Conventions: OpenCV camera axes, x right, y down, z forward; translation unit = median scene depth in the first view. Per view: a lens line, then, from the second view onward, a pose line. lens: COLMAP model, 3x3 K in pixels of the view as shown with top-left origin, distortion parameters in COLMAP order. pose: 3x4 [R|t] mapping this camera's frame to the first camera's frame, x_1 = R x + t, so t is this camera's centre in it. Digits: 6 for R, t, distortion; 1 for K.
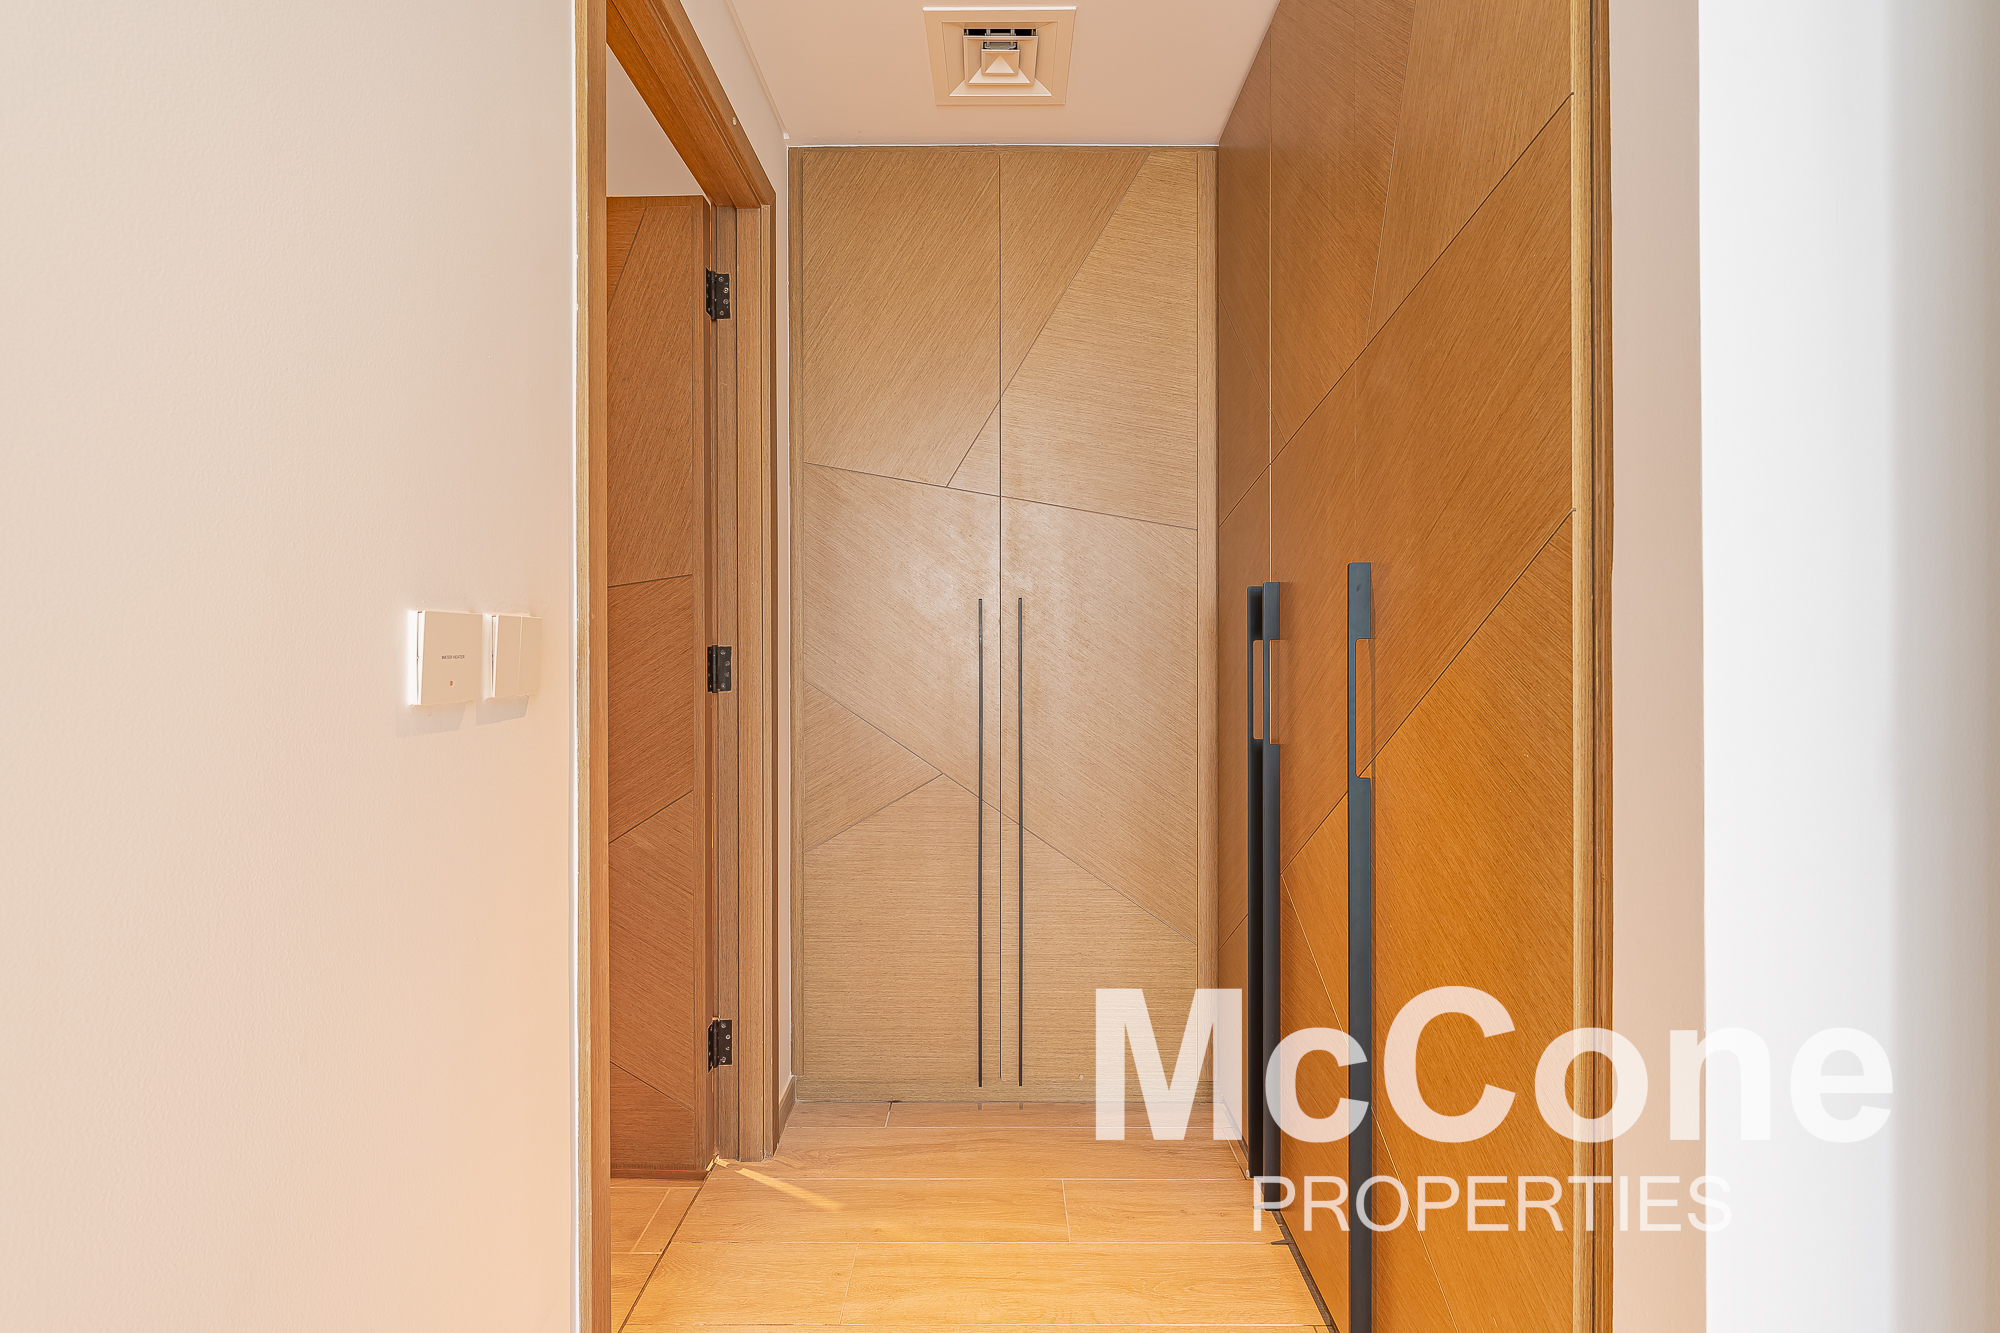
lens RADIAL K [[861.4, 0, 998.0], [0, 861.4, 654.4], [0, 0, 1]] dist [-0.000796, -0.000019]
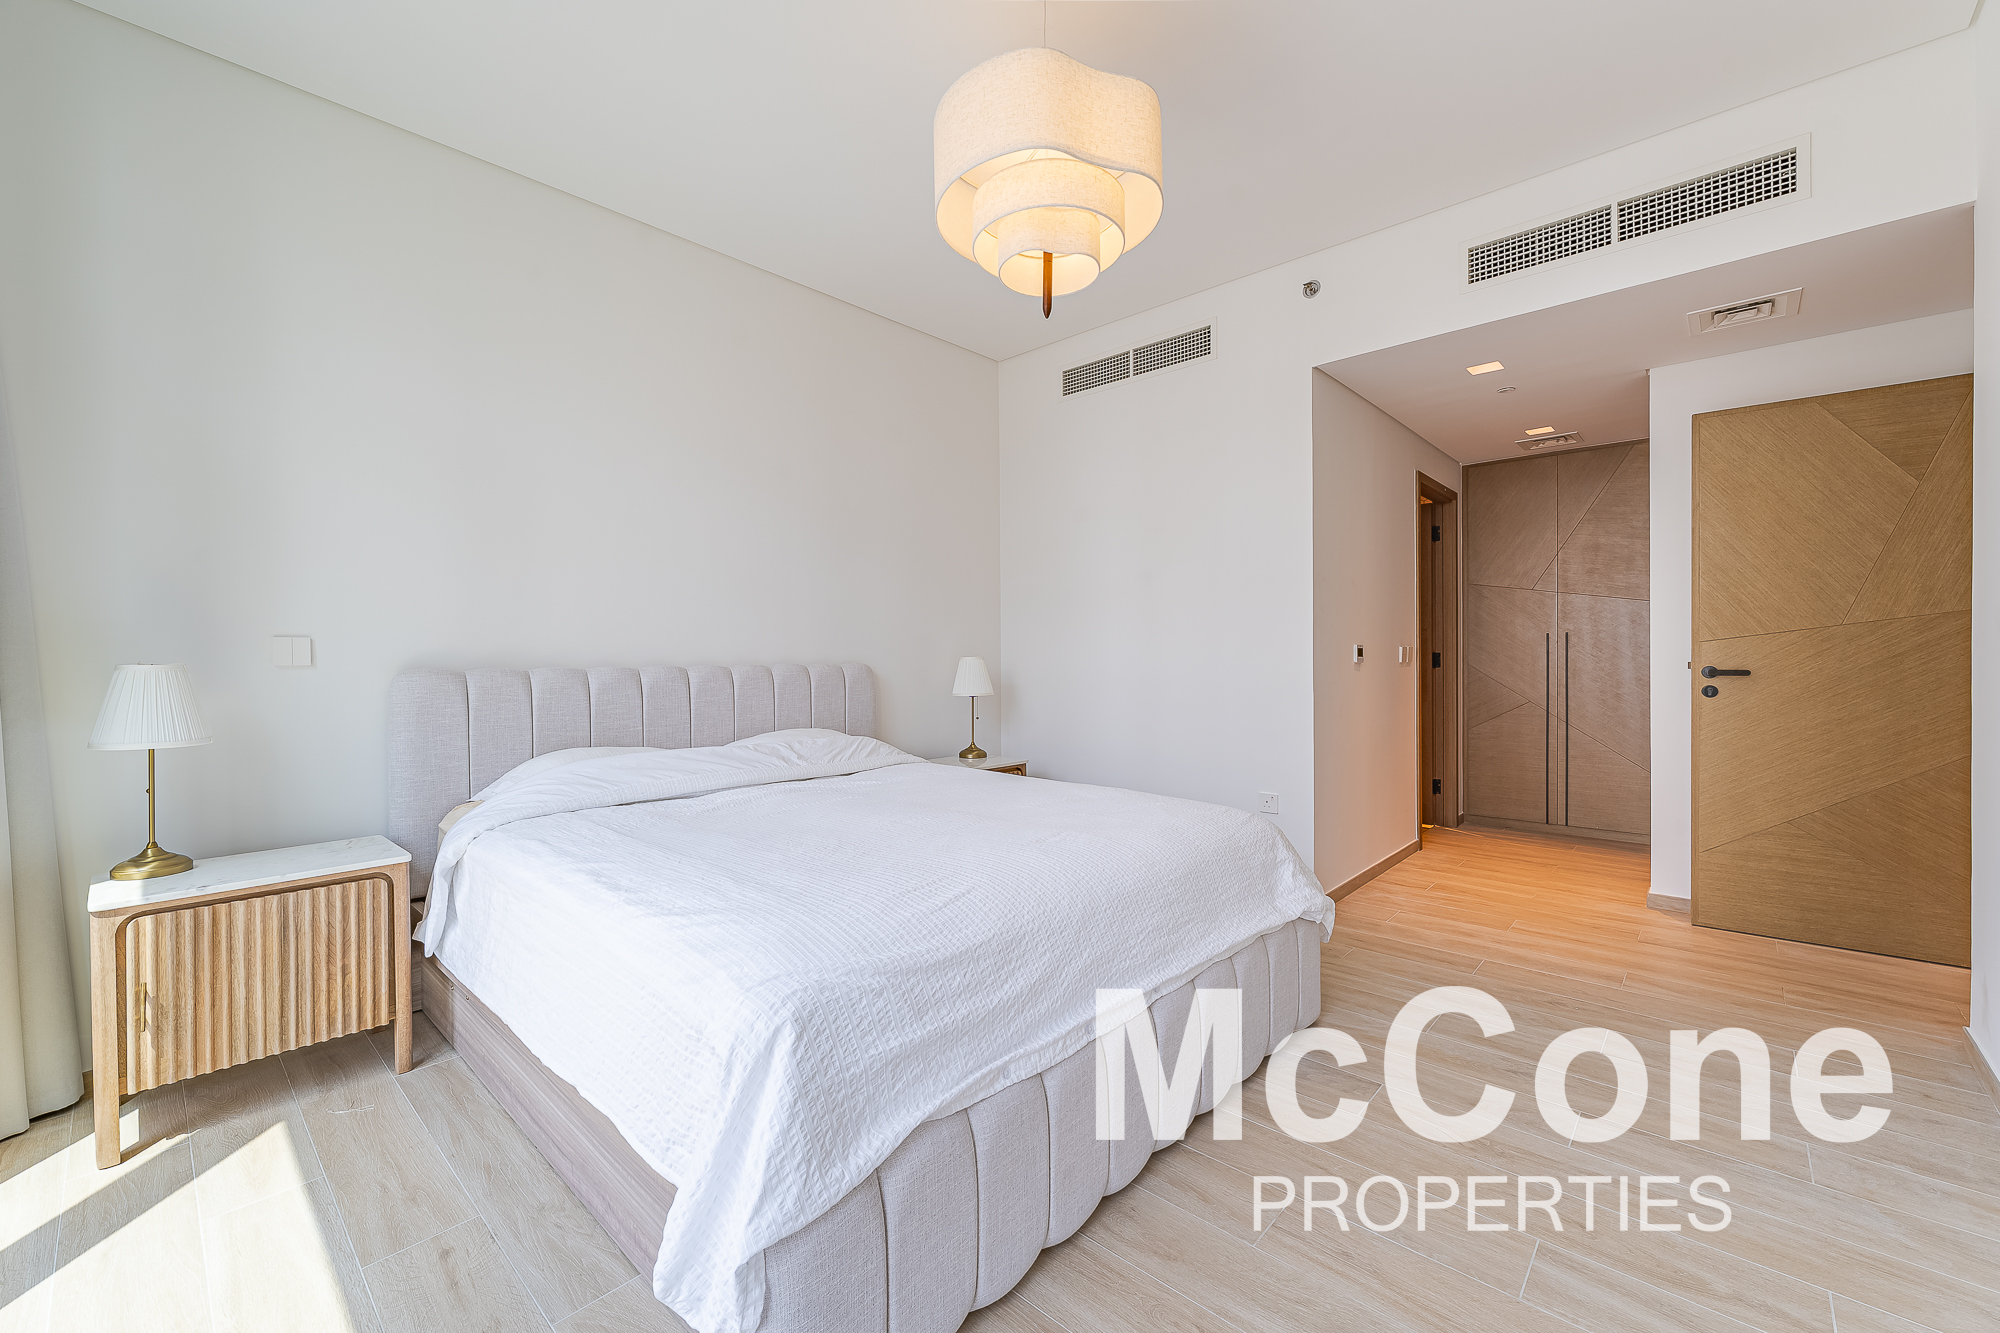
lens RADIAL K [[809.4, 0, 989.3], [0, 809.4, 660.0], [0, 0, 1]] dist [-0.000115, -0.000287]
pose [[0.741482, -0.000862, -0.670972, 0.359734], [-0.000383, 0.999998, -0.001708, 0.019209], [0.670972, 0.001523, 0.741481, -1.871043]]
